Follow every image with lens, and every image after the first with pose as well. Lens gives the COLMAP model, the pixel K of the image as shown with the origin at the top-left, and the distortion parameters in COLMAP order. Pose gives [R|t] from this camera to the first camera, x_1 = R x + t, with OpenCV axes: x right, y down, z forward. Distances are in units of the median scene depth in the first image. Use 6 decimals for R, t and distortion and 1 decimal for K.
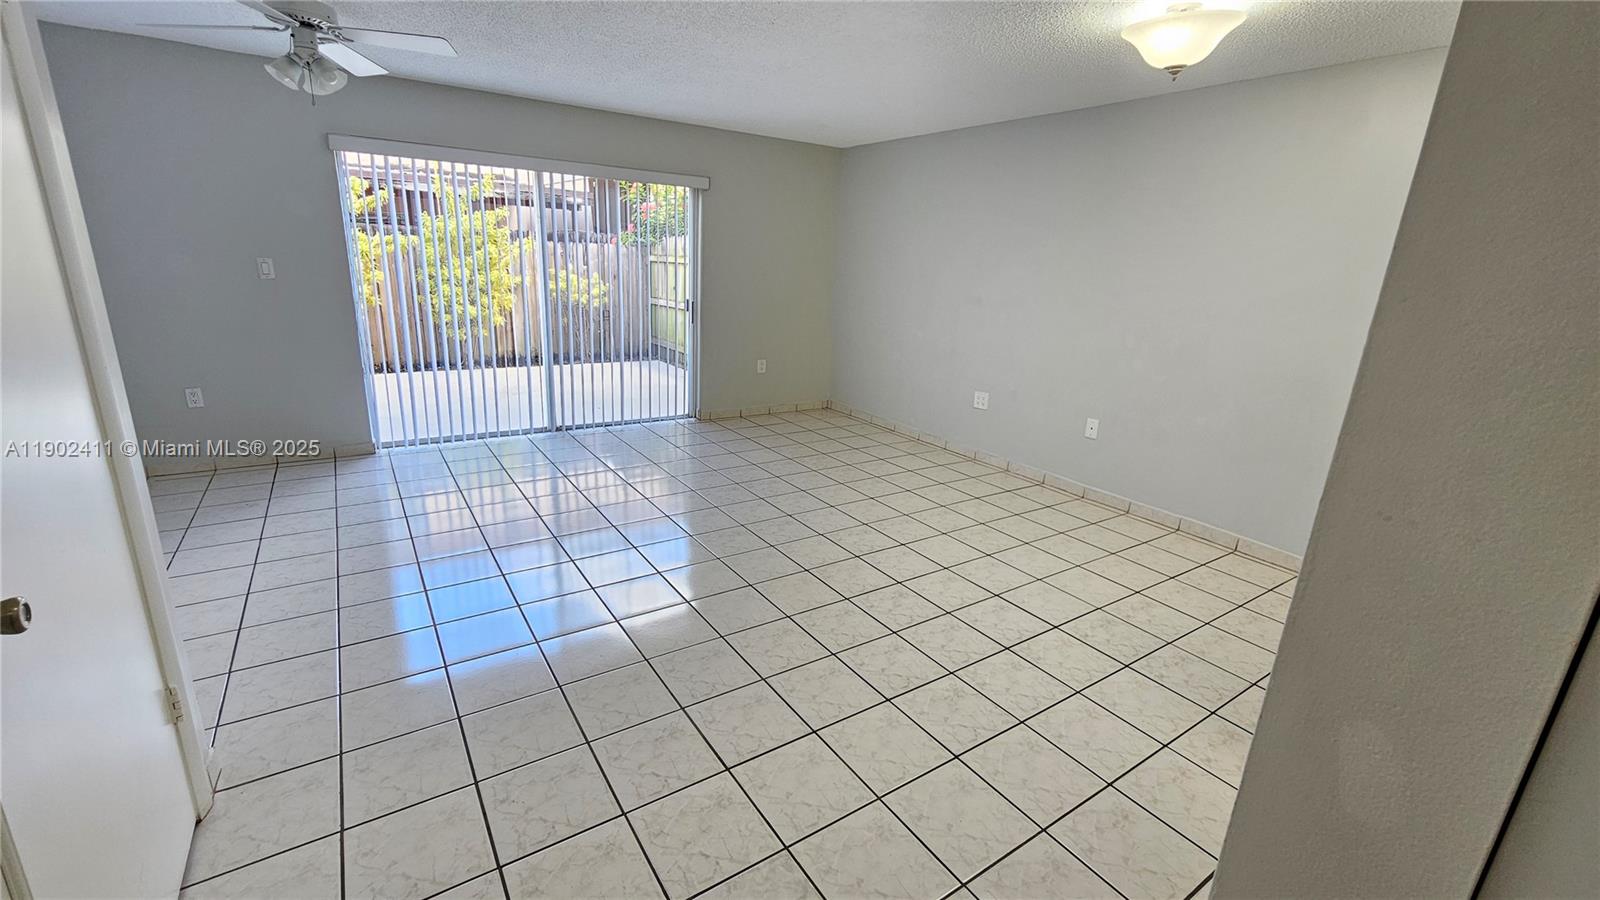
lens RADIAL K [[661.3, 0, 790.5], [0, 661.3, 445.9], [0, 0, 1]] dist [-0.003062, 0.001443]
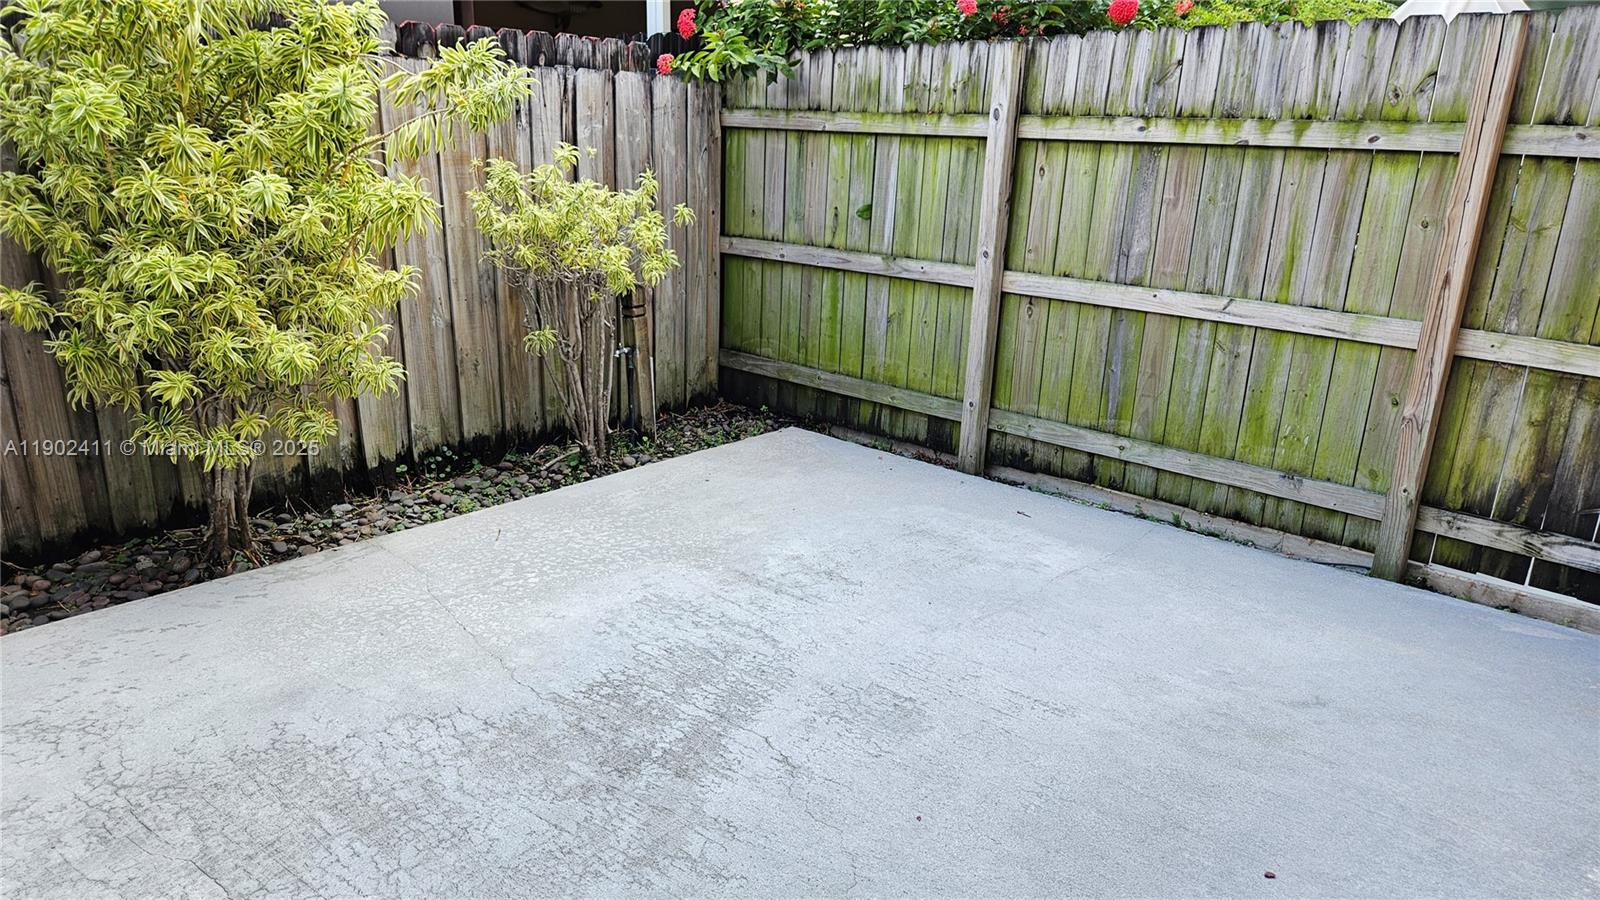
lens RADIAL K [[1068.2, 0, 809.9], [0, 1068.2, 457.6], [0, 0, 1]] dist [0.076698, -0.063804]
pose [[0.965465, -0.085478, 0.246111, -0.885478], [0.075900, 0.995952, 0.048161, -0.378098], [-0.249232, -0.027818, 0.968044, 1.273889]]
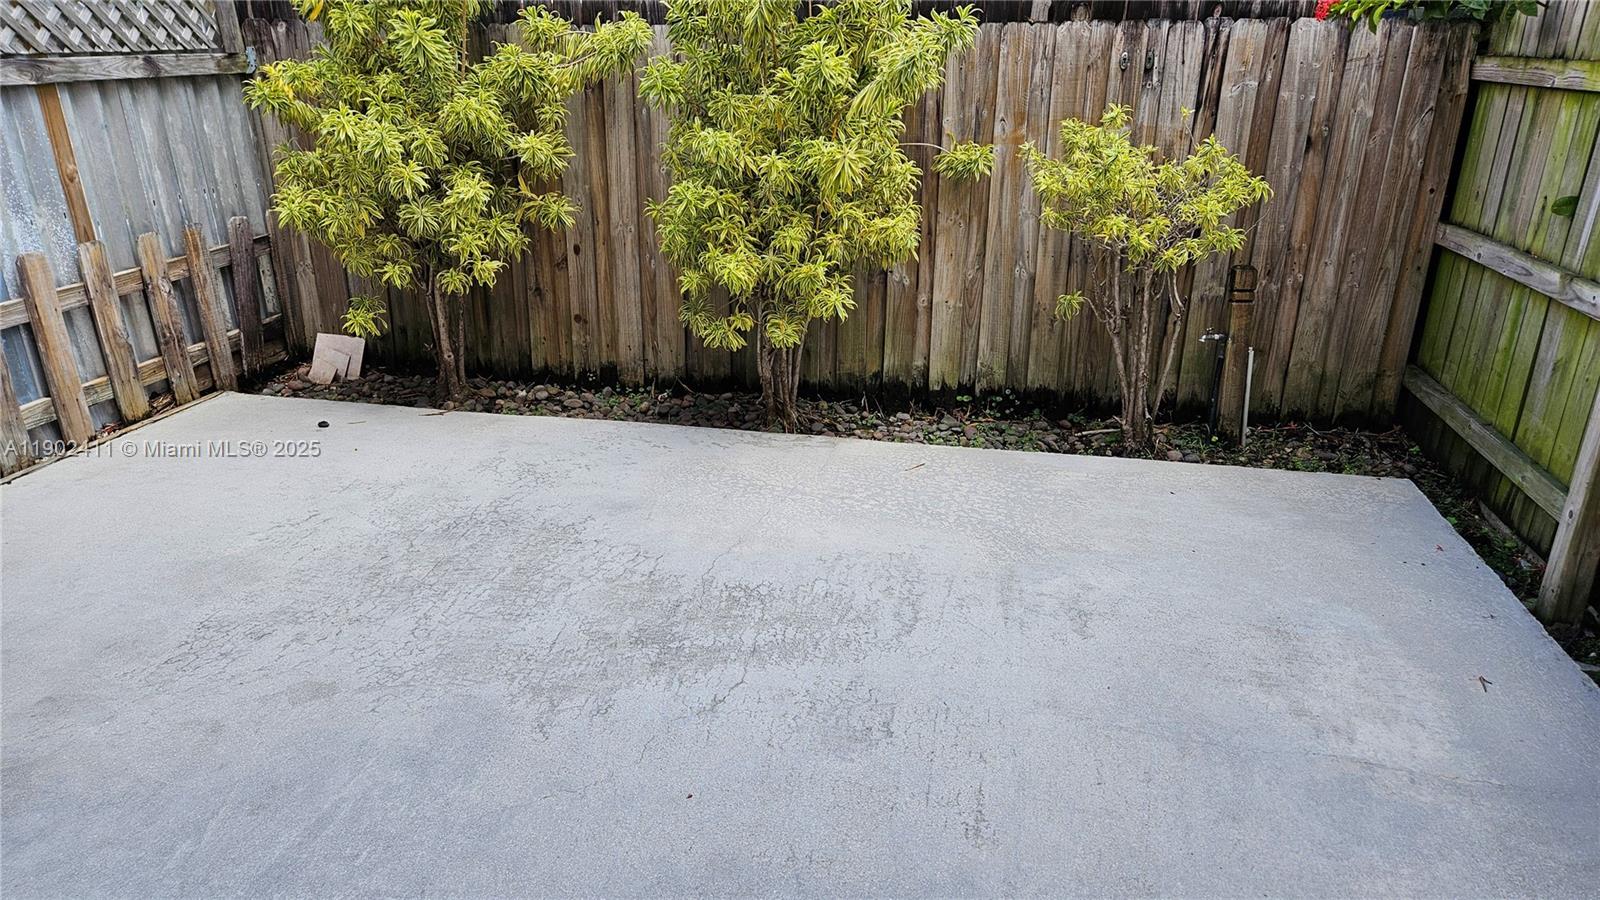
lens RADIAL K [[1068.2, 0, 799.3], [0, 1068.2, 445.1], [0, 0, 1]] dist [0.076698, -0.063804]
pose [[0.717597, 0.213076, -0.663063, -0.254751], [-0.167797, 0.976900, 0.132330, -0.429861], [0.675943, 0.016301, 0.736774, 1.437543]]
